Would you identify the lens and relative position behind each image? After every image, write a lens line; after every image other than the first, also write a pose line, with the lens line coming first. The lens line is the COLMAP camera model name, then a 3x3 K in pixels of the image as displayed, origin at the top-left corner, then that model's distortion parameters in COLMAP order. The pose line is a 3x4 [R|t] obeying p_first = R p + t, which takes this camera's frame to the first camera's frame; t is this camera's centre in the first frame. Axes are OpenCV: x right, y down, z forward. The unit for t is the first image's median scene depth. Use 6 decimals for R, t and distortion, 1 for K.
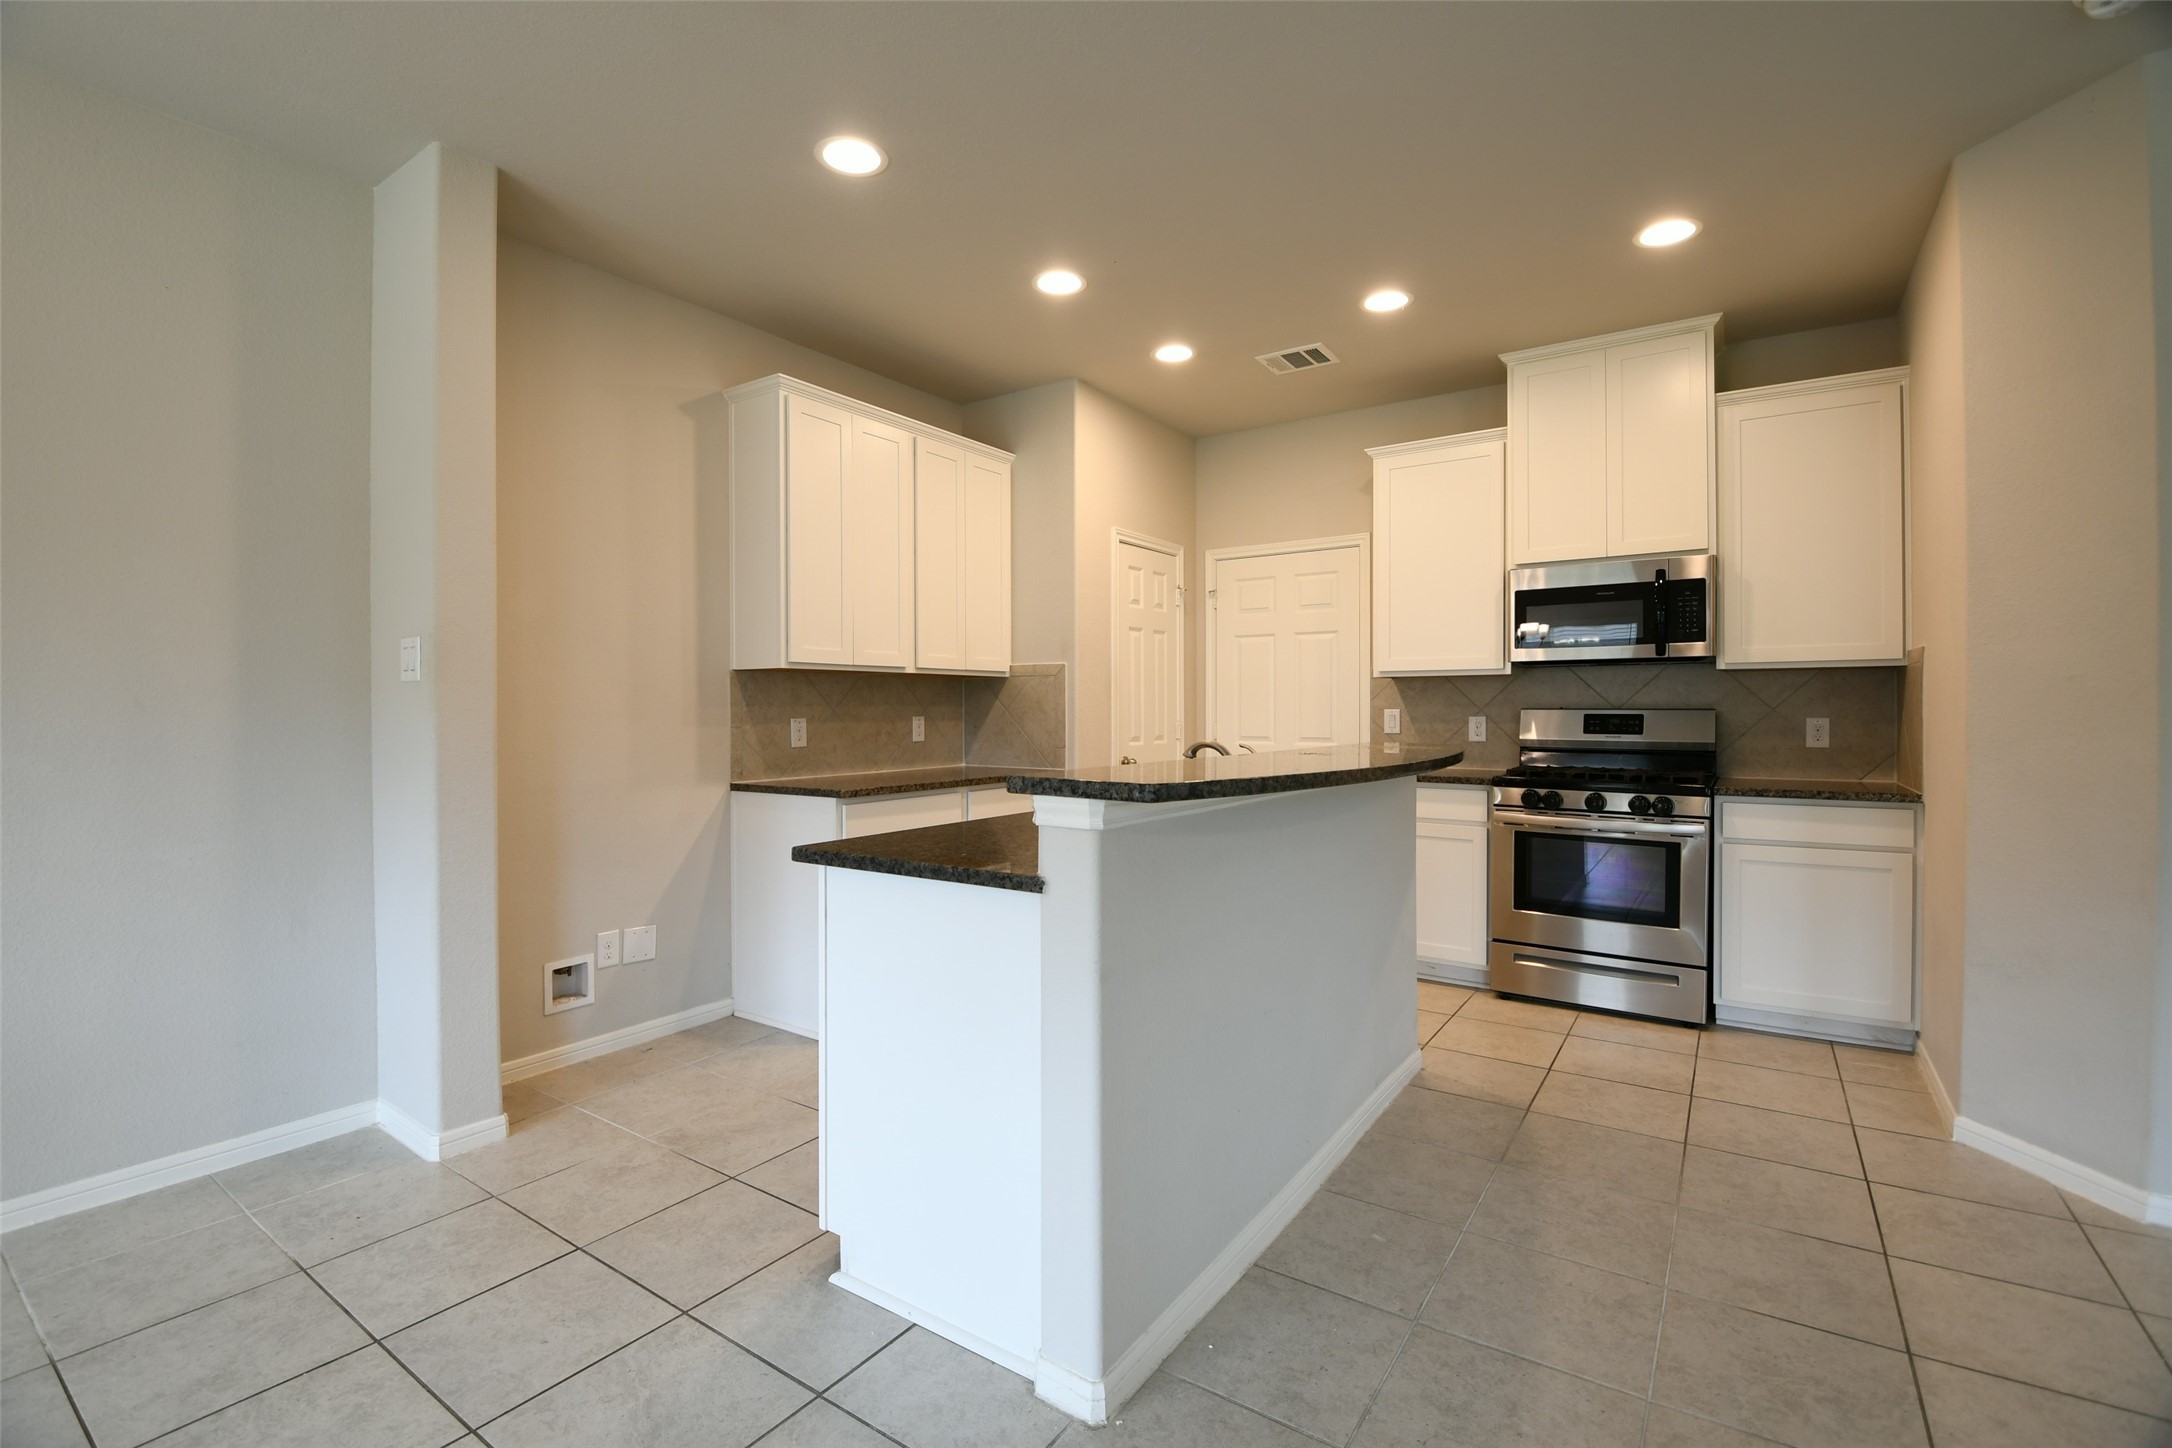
lens RADIAL K [[959.2, 0, 1072.2], [0, 959.2, 715.4], [0, 0, 1]] dist [0.002091, -0.016877]
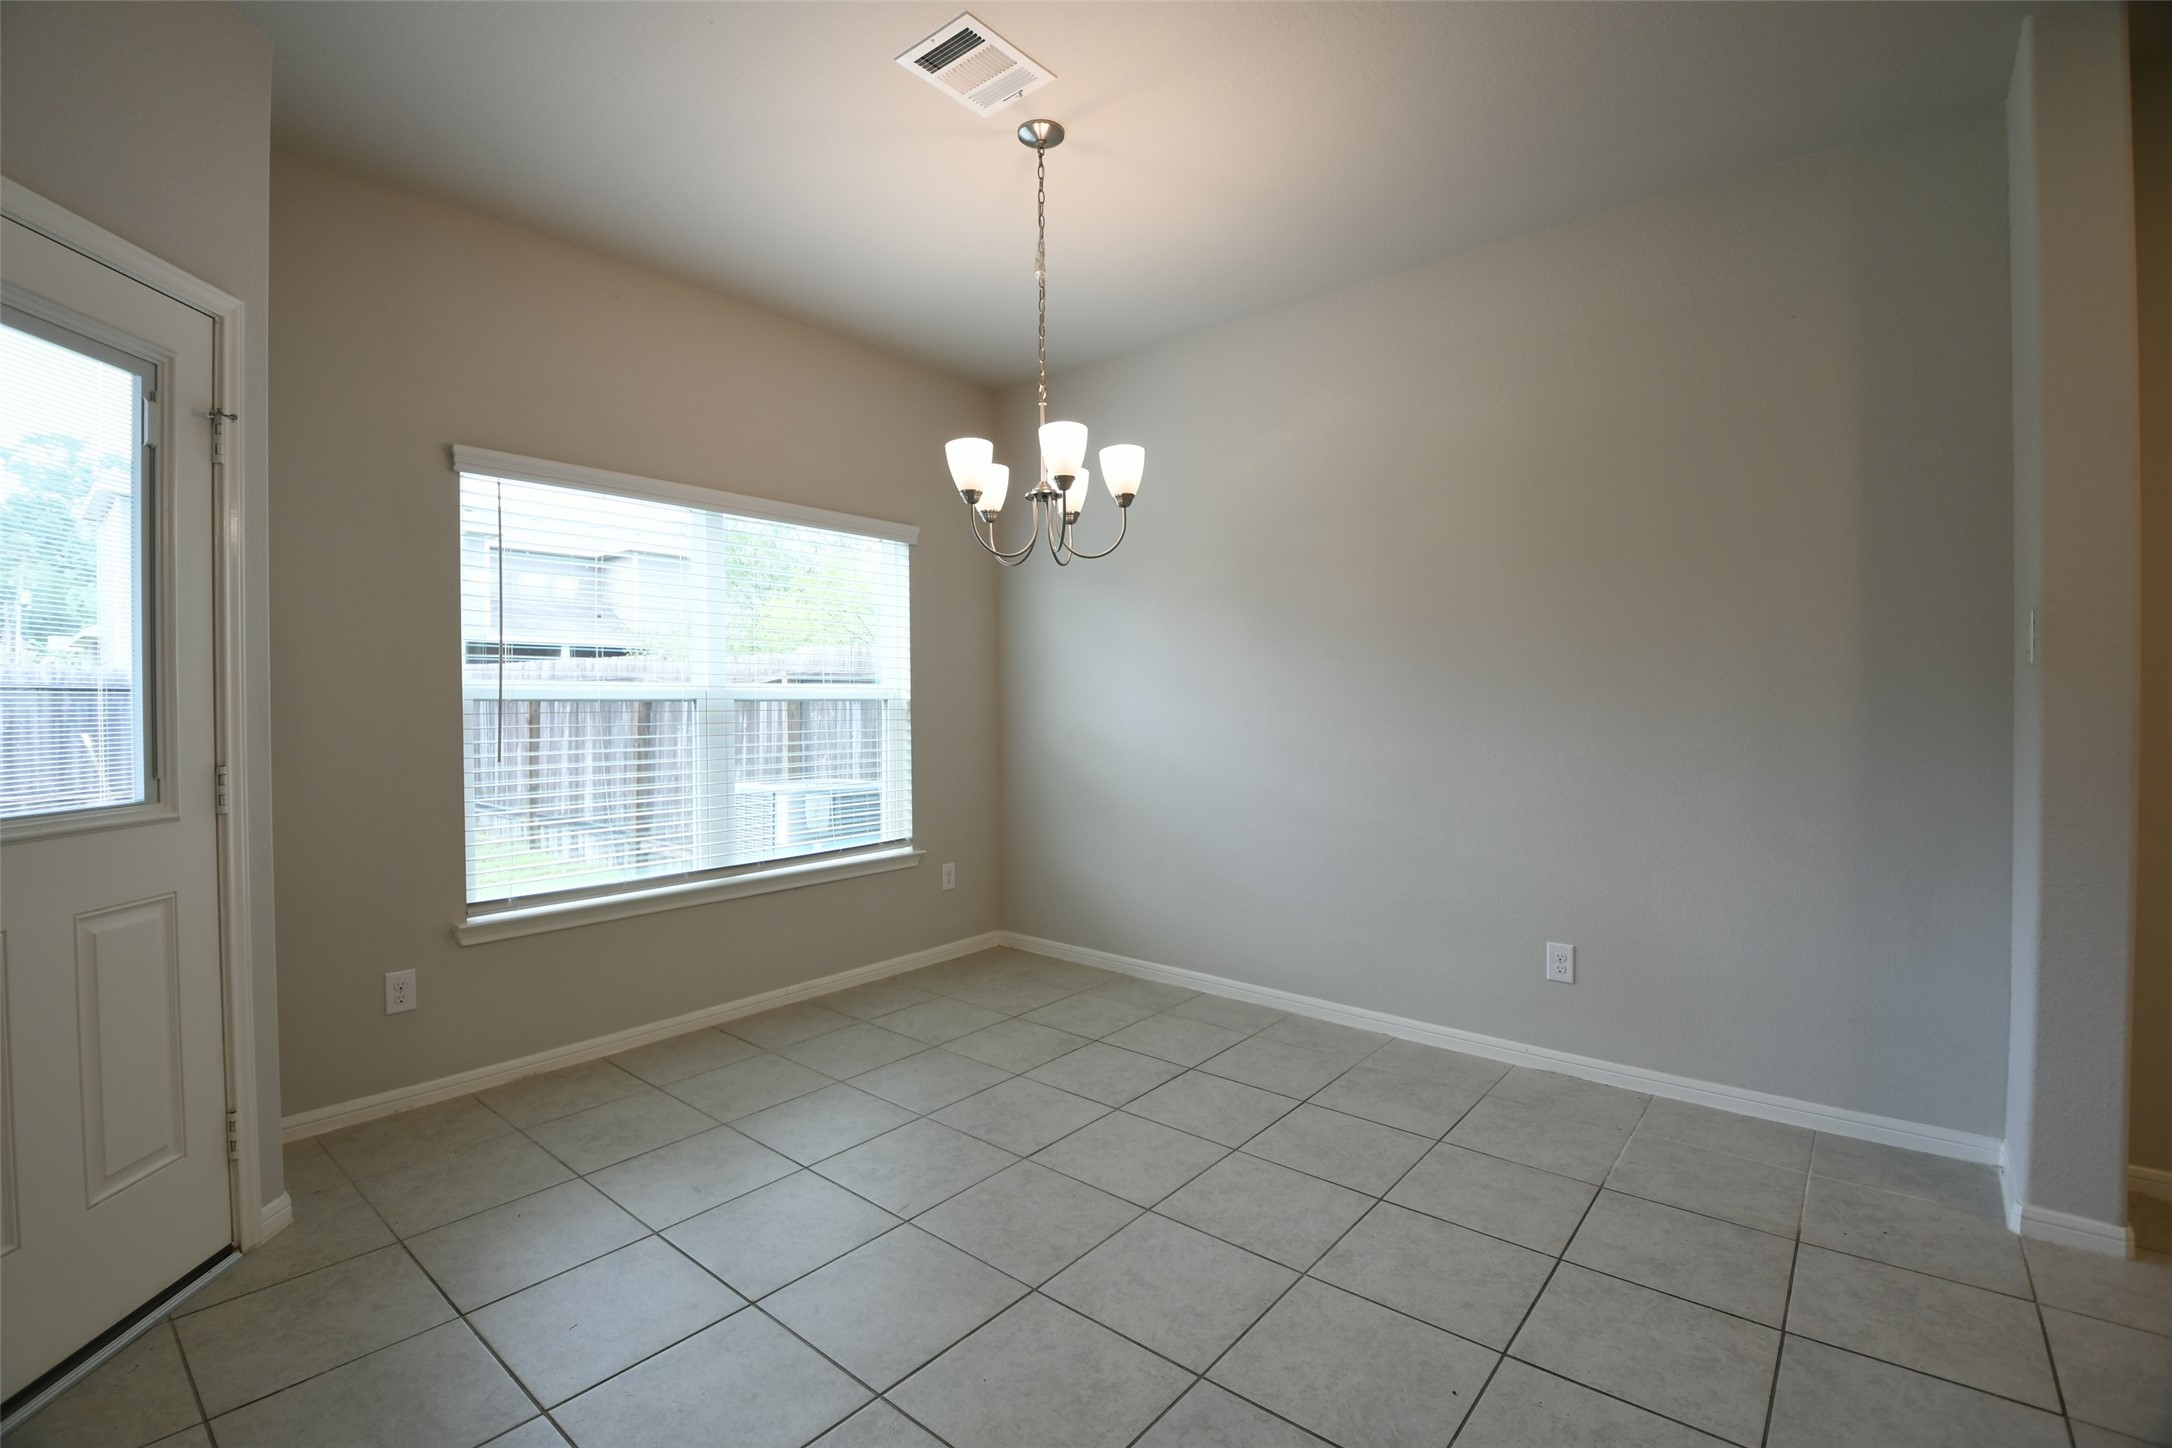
lens RADIAL K [[959.2, 0, 1070.4], [0, 959.2, 713.4], [0, 0, 1]] dist [0.002091, -0.016877]
pose [[-0.093204, 0.014885, -0.995536, 0.151809], [-0.003374, 0.999878, 0.015266, -0.001538], [0.995641, 0.004781, -0.093142, 0.161565]]
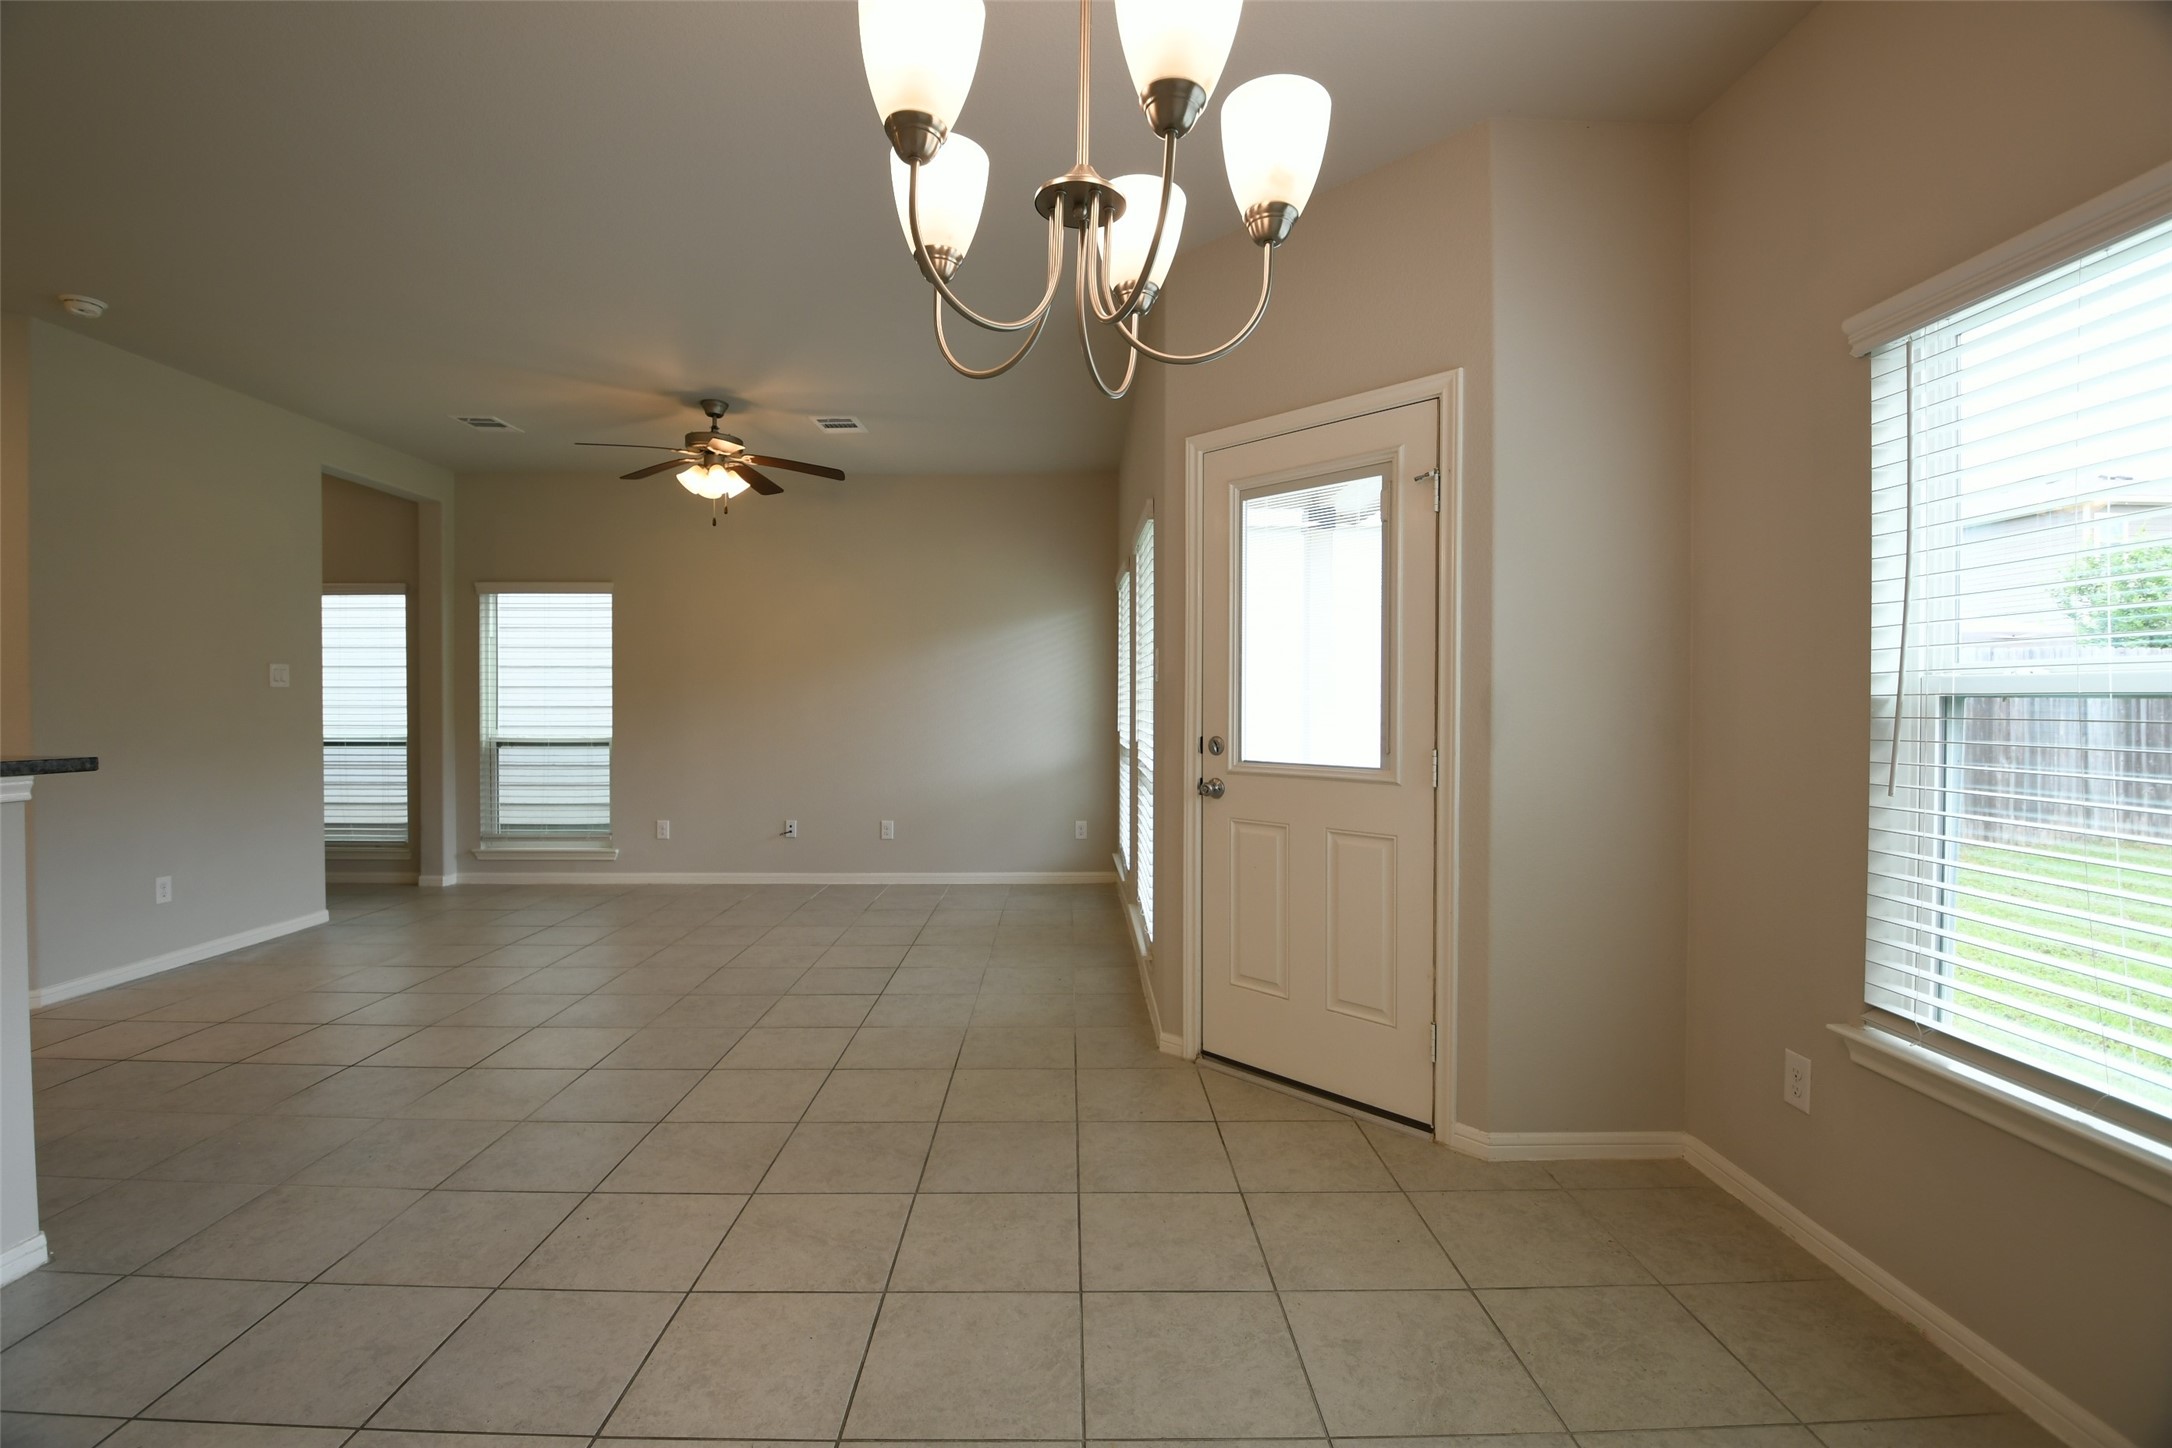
lens RADIAL K [[959.2, 0, 1067.3], [0, 959.2, 712.9], [0, 0, 1]] dist [0.002091, -0.016877]
pose [[-0.573085, -0.006540, 0.819470, -0.761569], [0.008182, 0.999873, 0.013702, -0.000185], [-0.819455, 0.014558, -0.572959, 0.247210]]
